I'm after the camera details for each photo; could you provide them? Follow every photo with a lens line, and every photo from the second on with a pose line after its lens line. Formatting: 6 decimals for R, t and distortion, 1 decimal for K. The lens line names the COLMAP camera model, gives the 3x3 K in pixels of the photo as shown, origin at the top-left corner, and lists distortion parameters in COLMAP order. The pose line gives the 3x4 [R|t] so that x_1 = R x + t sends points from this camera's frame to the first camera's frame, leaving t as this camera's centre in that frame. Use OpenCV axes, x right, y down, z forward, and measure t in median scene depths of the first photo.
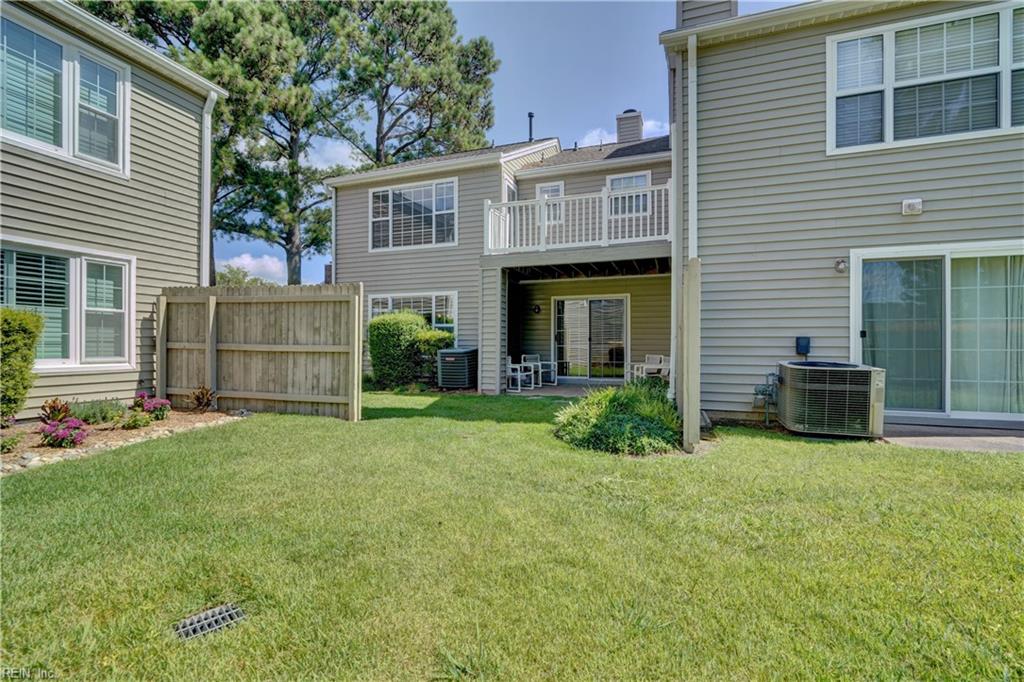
lens RADIAL K [[468.9, 0, 511.6], [0, 468.9, 342.7], [0, 0, 1]] dist [-0.000099, 0.000156]
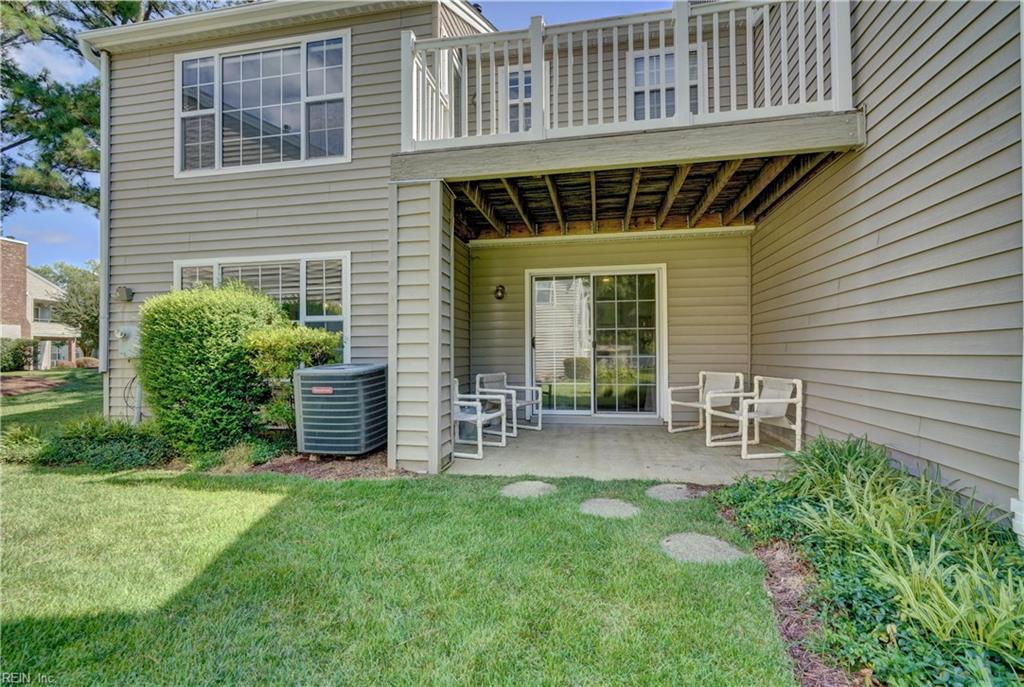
lens RADIAL K [[468.9, 0, 506.6], [0, 468.9, 343.6], [0, 0, 1]] dist [-0.000099, 0.000156]
pose [[0.989223, -0.005408, 0.146315, -0.023631], [0.007671, 0.999859, -0.014905, -0.000772], [-0.146214, 0.015867, 0.989126, 0.496807]]
